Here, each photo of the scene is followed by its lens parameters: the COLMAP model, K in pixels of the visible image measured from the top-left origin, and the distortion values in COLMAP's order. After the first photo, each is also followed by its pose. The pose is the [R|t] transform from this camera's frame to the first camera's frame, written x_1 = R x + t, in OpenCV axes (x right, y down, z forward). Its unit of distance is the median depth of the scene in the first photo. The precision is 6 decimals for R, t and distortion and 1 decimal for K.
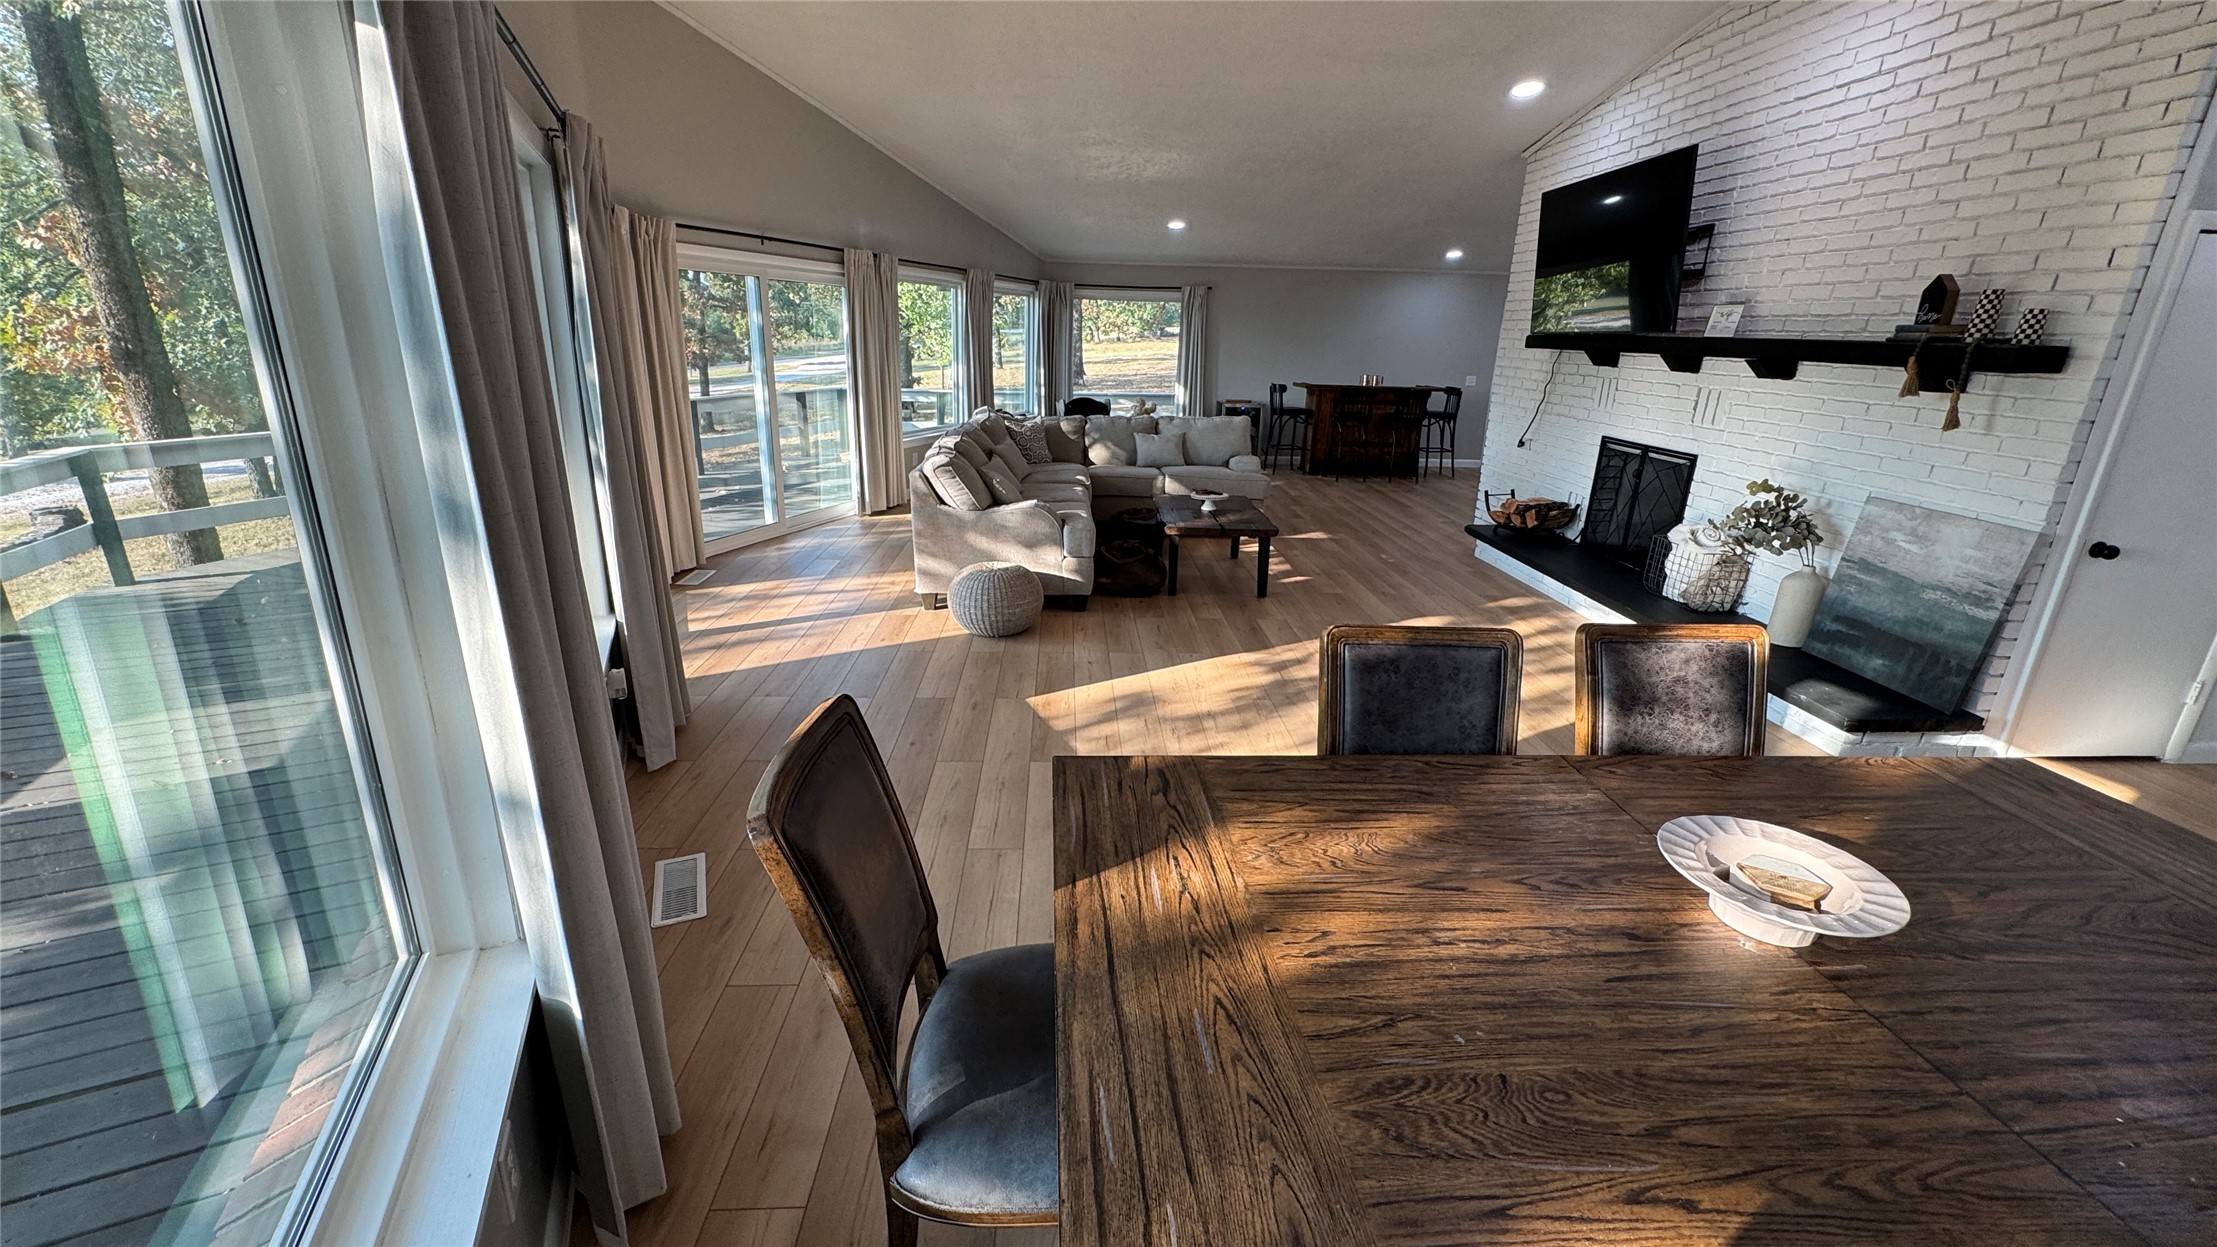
lens RADIAL K [[887.5, 0, 1100.3], [0, 887.5, 620.0], [0, 0, 1]] dist [-0.003277, 0.000887]
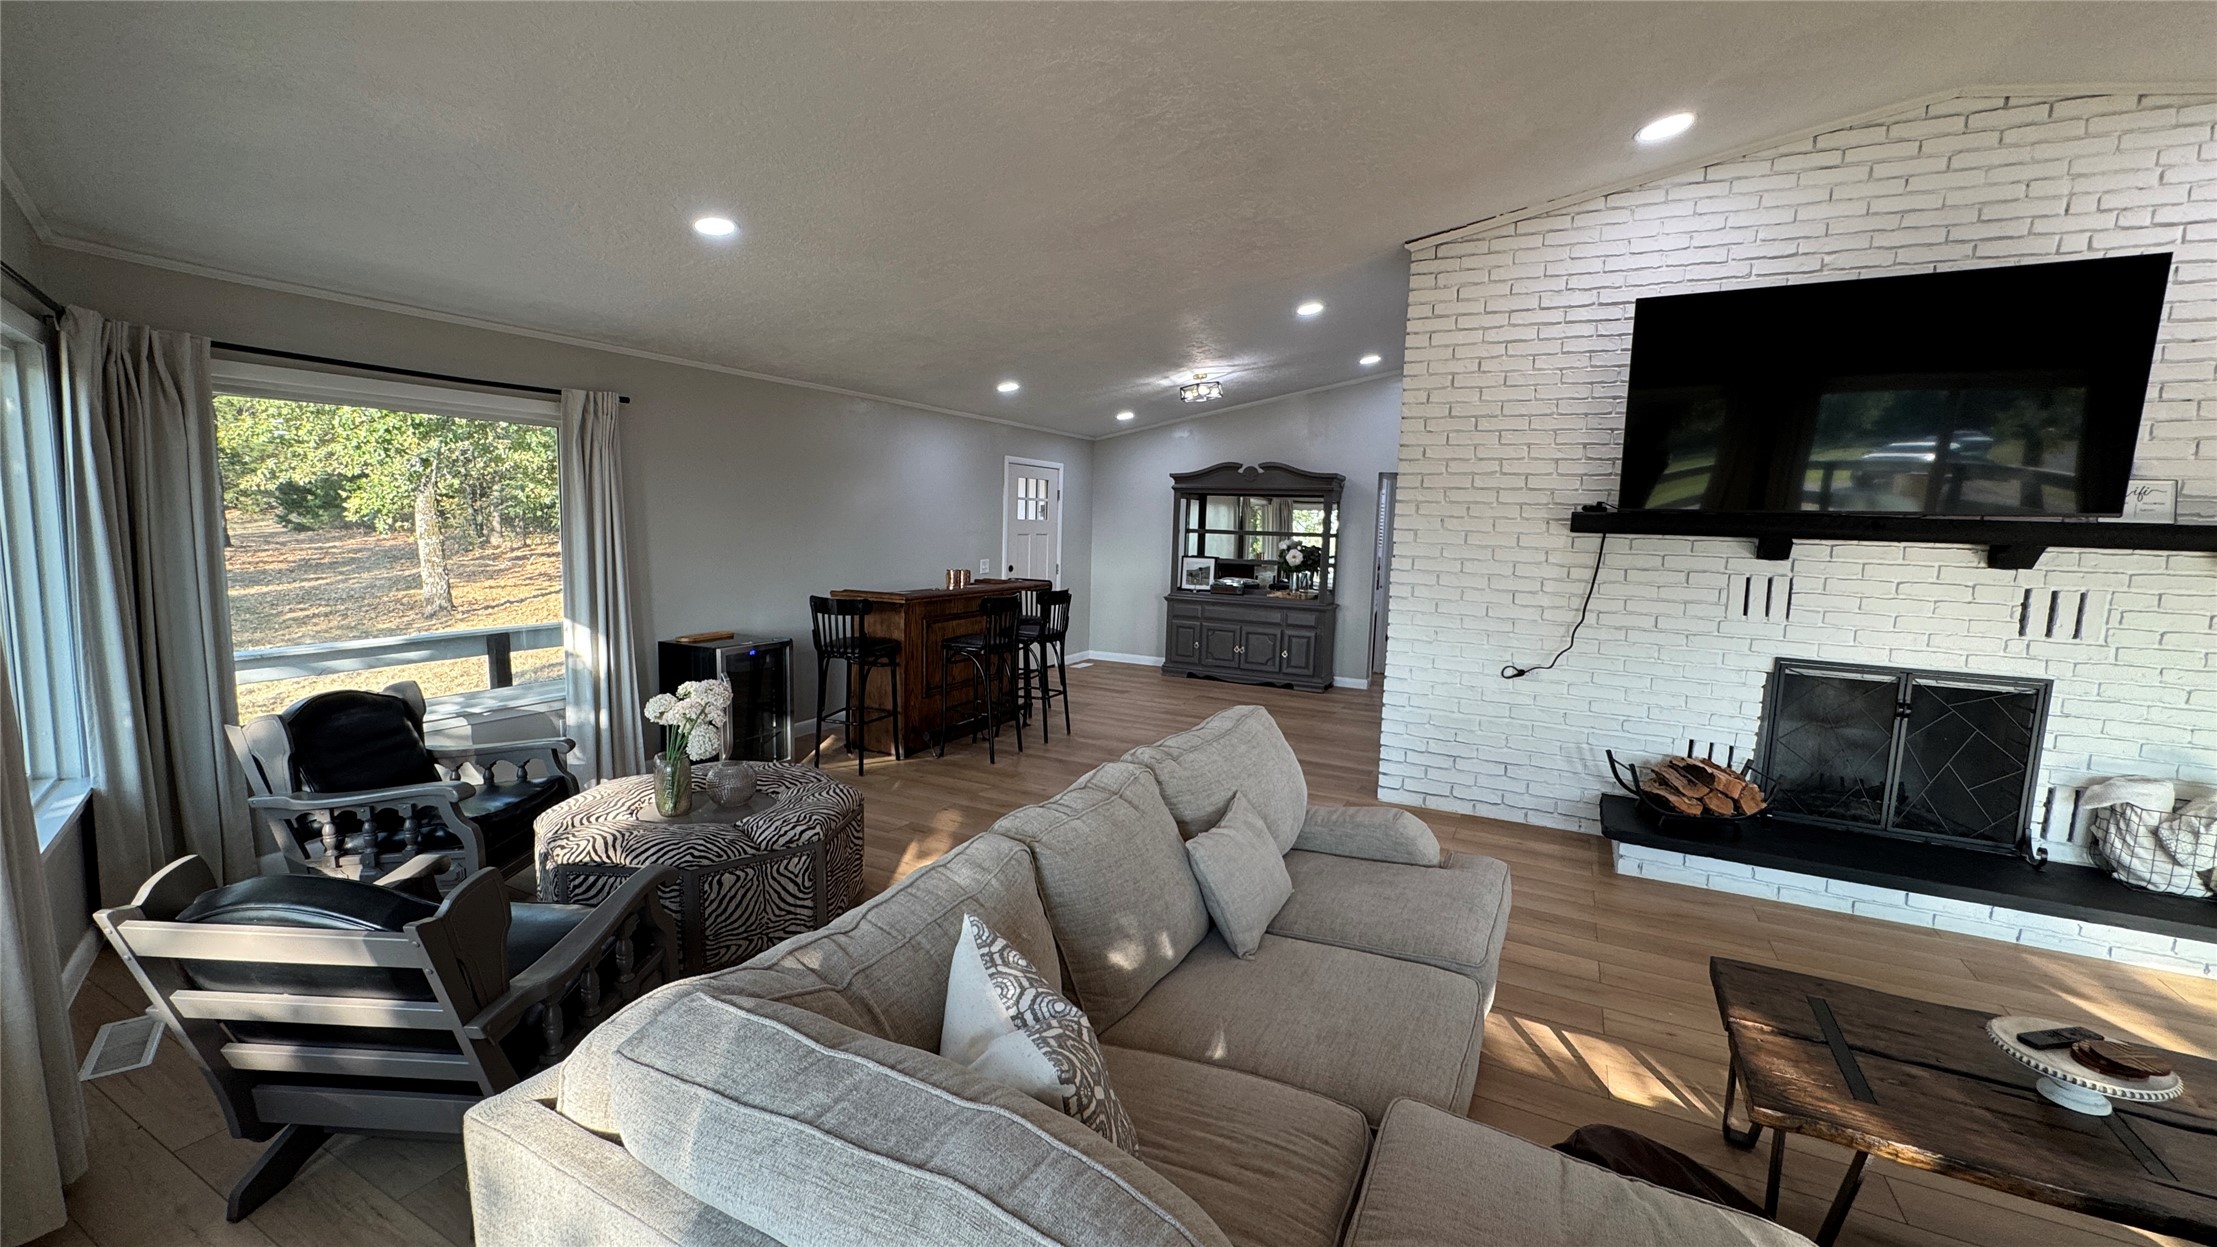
lens RADIAL K [[887.5, 0, 1104.2], [0, 887.5, 626.4], [0, 0, 1]] dist [-0.003277, 0.000887]
pose [[0.491982, -0.119215, 0.862404, -0.160702], [0.256444, 0.966476, -0.012694, -0.207820], [-0.831979, 0.227404, 0.506061, 0.633102]]
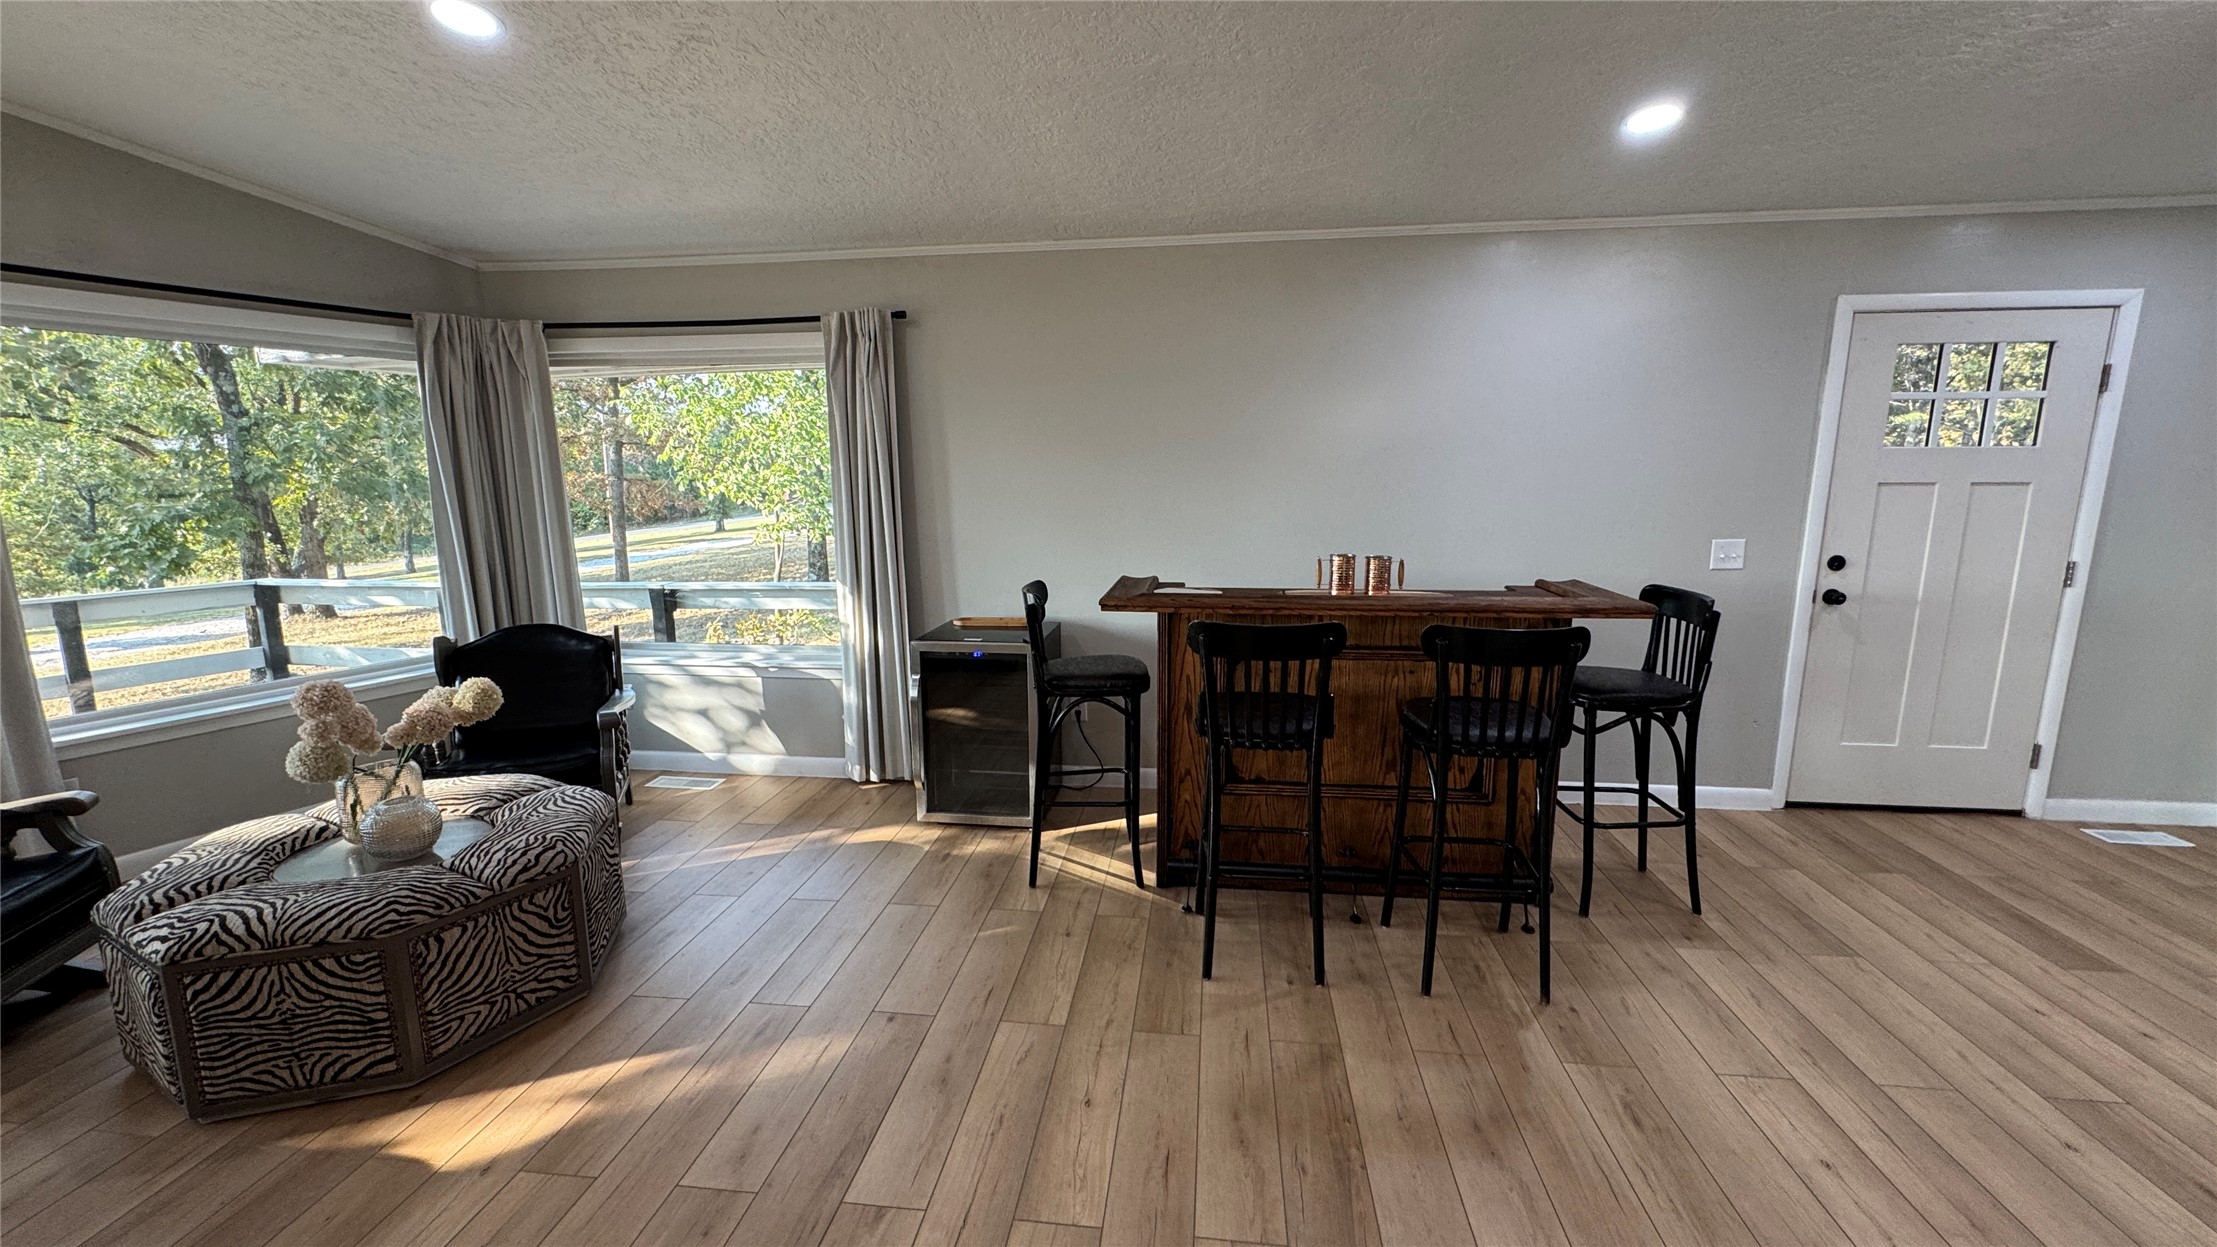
lens RADIAL K [[887.5, 0, 1103.3], [0, 887.5, 630.2], [0, 0, 1]] dist [-0.003277, 0.000887]
pose [[0.986754, -0.007547, -0.162050, 0.272702], [-0.014612, 0.990723, -0.135113, -0.213492], [0.161567, 0.135691, 0.977489, 0.717651]]
